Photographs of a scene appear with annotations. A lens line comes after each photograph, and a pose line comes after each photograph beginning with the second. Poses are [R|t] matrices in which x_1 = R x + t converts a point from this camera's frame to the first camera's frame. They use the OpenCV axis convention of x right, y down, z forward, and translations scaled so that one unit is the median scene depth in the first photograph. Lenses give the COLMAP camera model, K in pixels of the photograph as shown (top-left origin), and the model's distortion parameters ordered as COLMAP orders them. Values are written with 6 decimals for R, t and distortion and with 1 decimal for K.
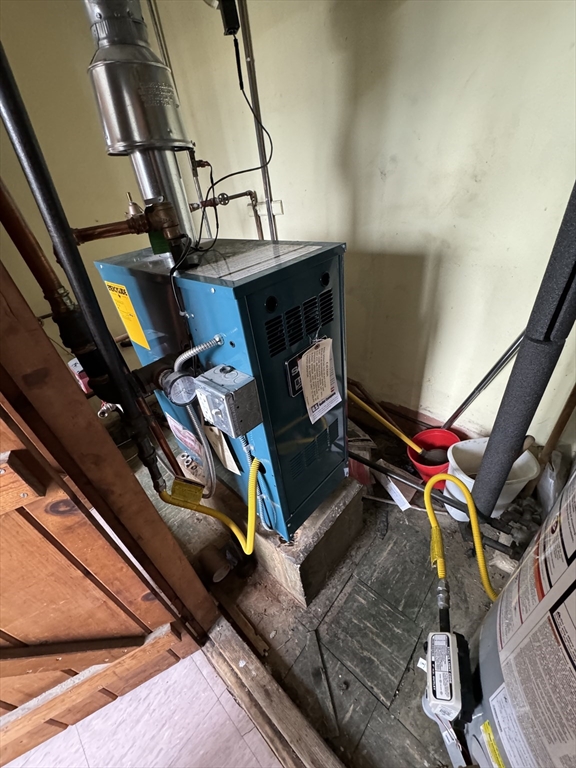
lens RADIAL K [[306.0, 0, 290.5], [0, 306.0, 383.7], [0, 0, 1]] dist [-0.000111, -0.000019]
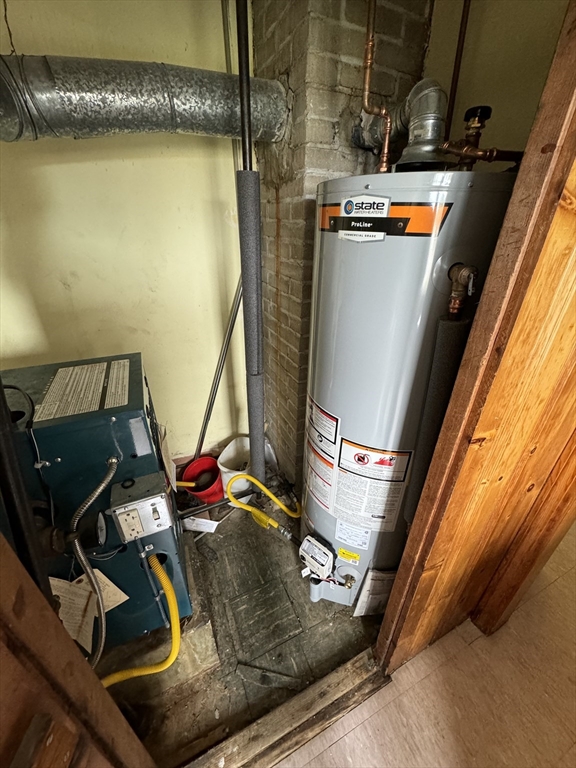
lens RADIAL K [[306.0, 0, 288.5], [0, 306.0, 382.2], [0, 0, 1]] dist [-0.000111, -0.000019]
pose [[0.395675, -0.323334, 0.859591, -0.468551], [0.472352, 0.874335, 0.111453, -0.128260], [-0.787607, 0.361931, 0.498679, -0.073887]]
